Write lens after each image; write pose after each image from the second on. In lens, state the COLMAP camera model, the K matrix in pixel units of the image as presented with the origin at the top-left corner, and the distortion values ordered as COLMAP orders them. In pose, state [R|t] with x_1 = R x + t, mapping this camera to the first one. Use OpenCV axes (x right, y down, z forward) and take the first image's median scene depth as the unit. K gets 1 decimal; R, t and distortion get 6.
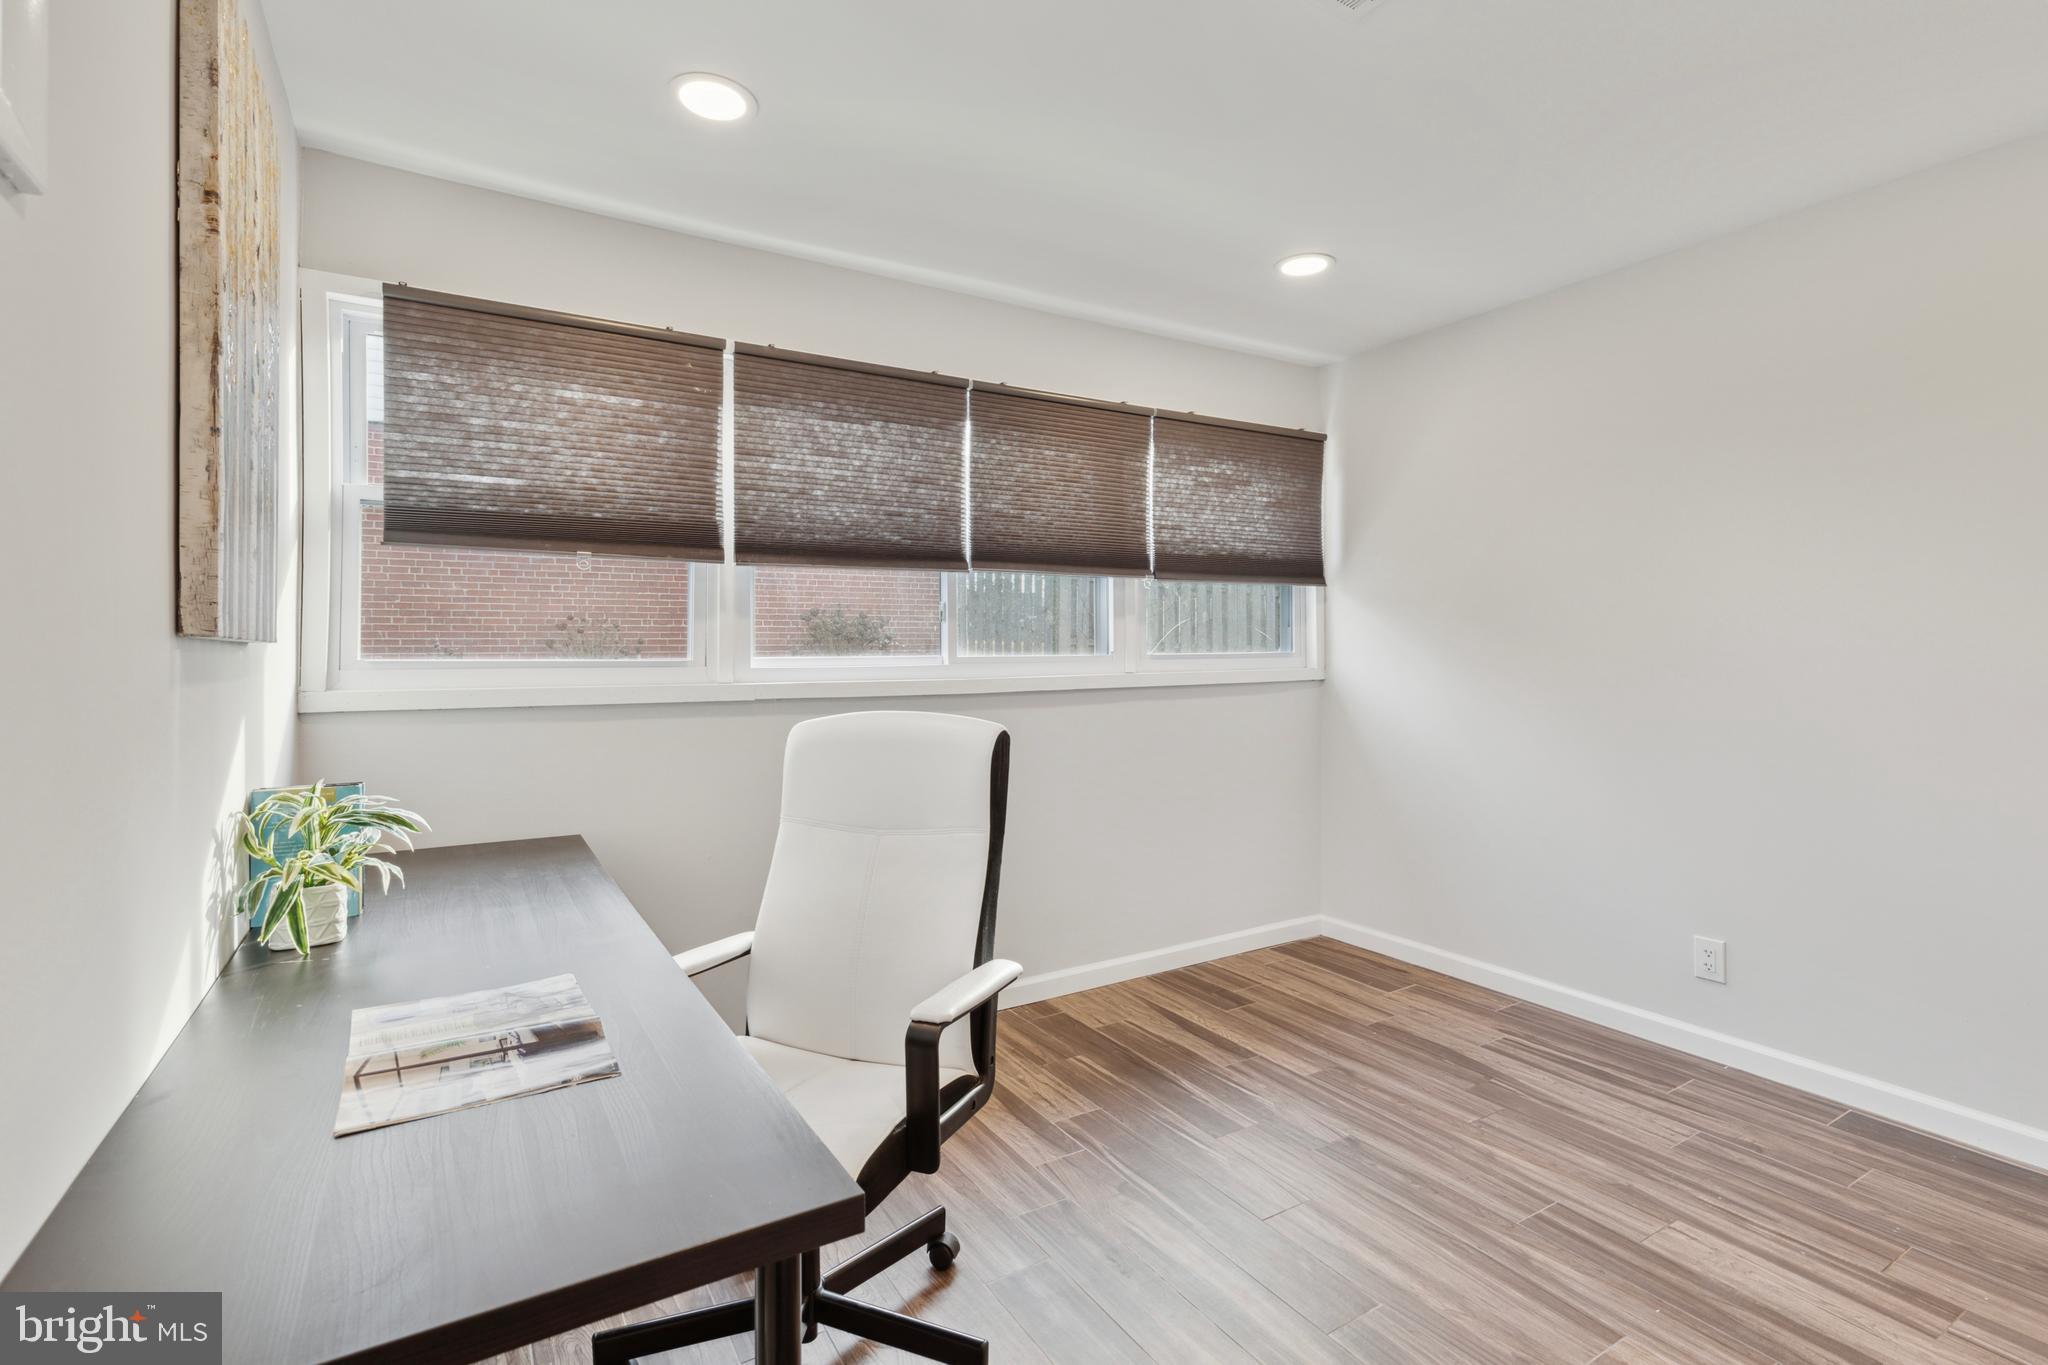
lens RADIAL K [[959.6, 0, 1029.5], [0, 959.6, 641.2], [0, 0, 1]] dist [0.003626, 0.000206]
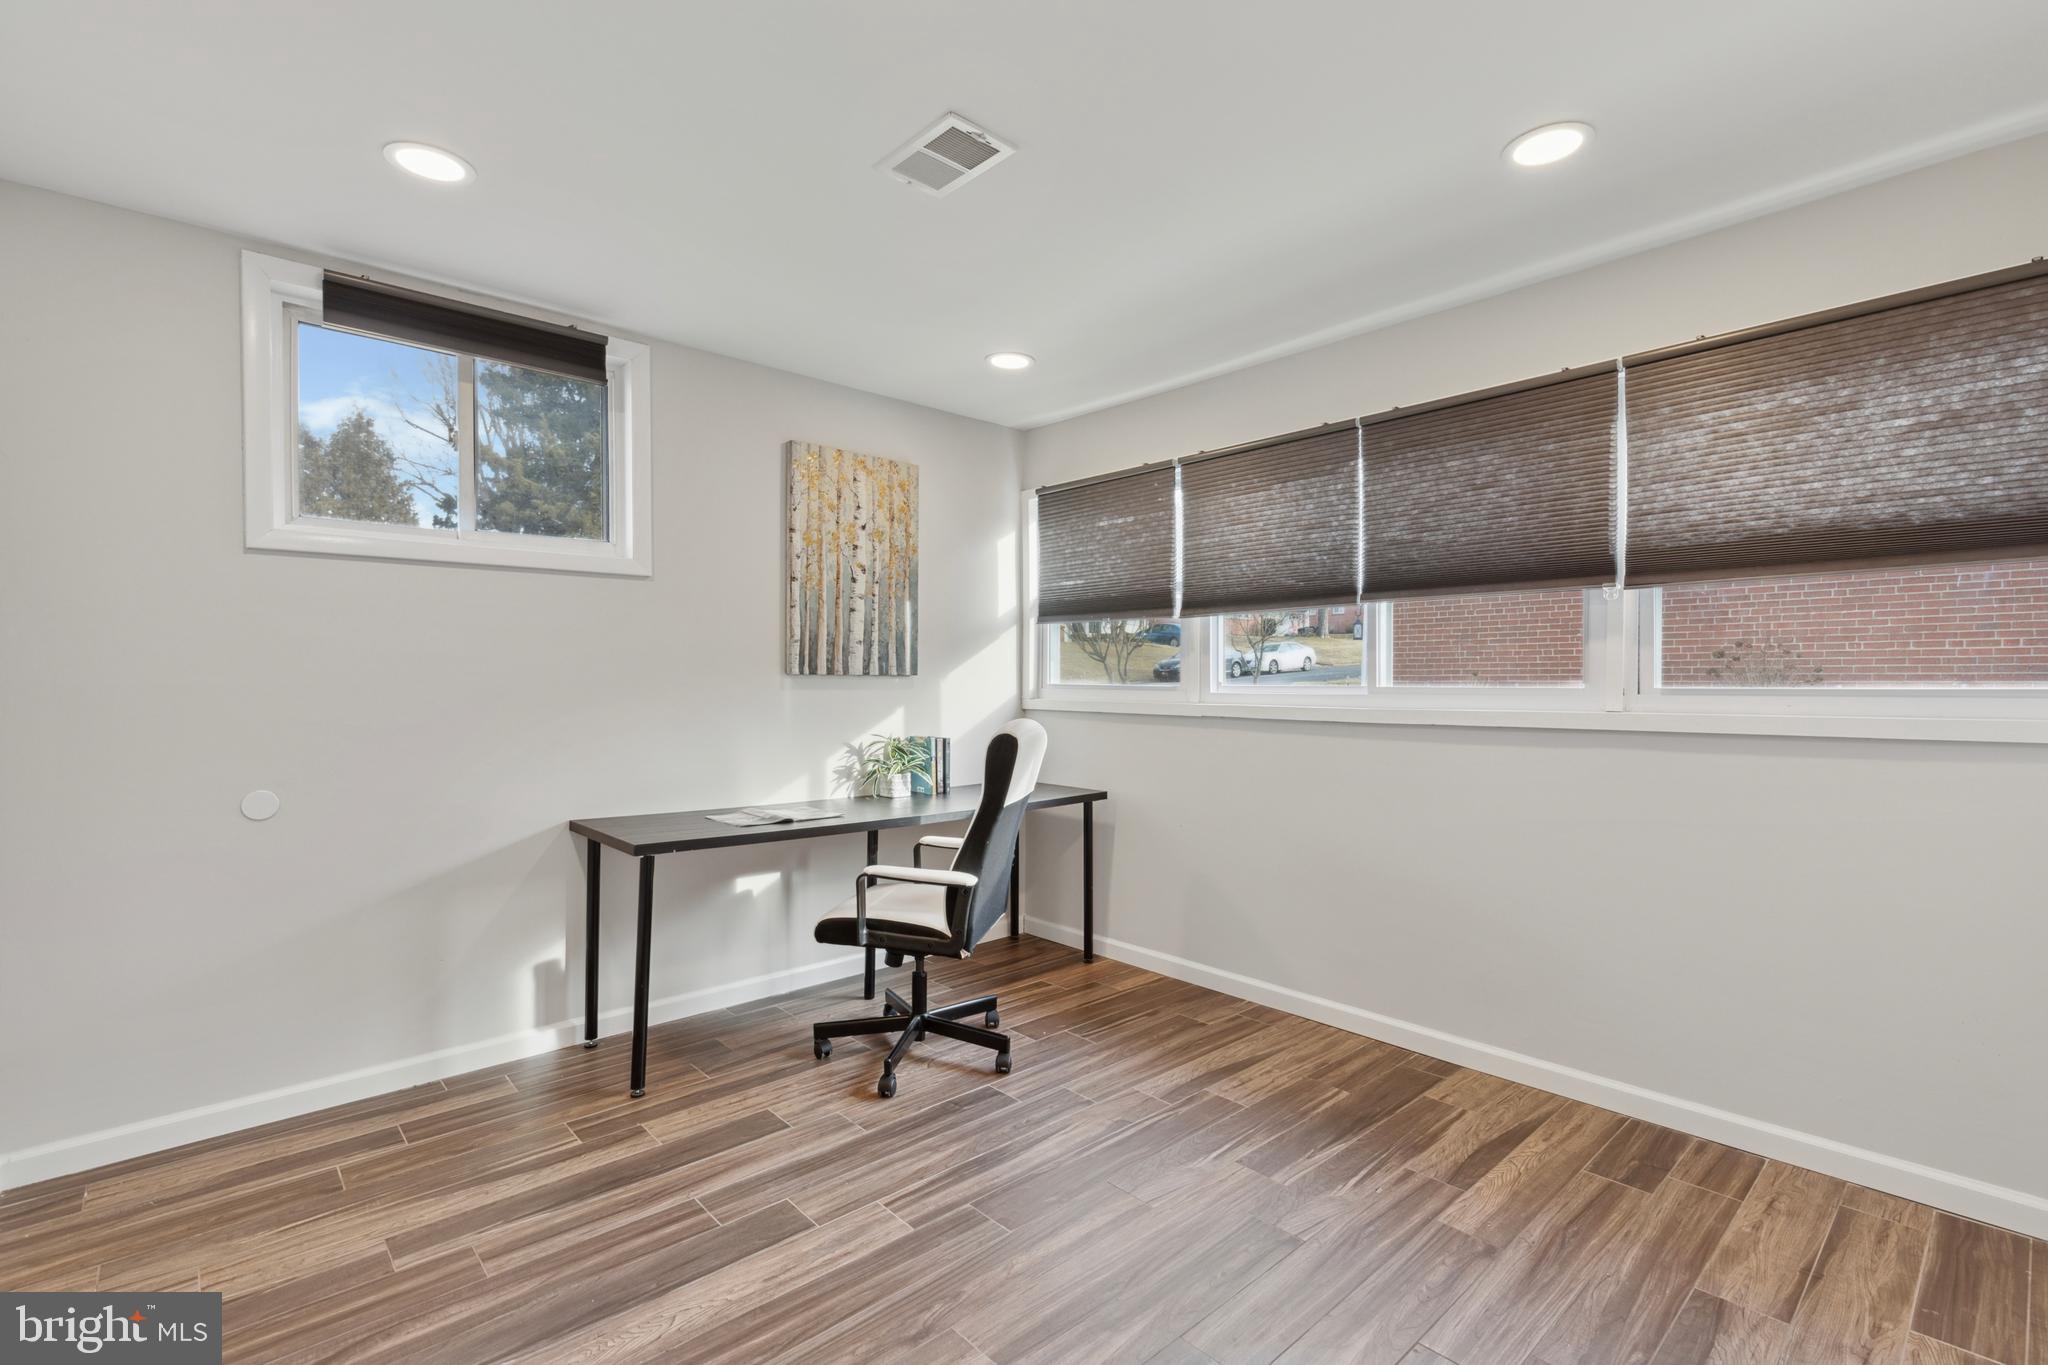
lens RADIAL K [[934.0, 0, 1027.3], [0, 934.0, 674.8], [0, 0, 1]] dist [0.000349, -0.000234]
pose [[0.182263, -0.000647, -0.983250, 0.857008], [0.006343, 0.999980, 0.000517, 0.000755], [0.983229, -0.006331, 0.182263, 0.463111]]
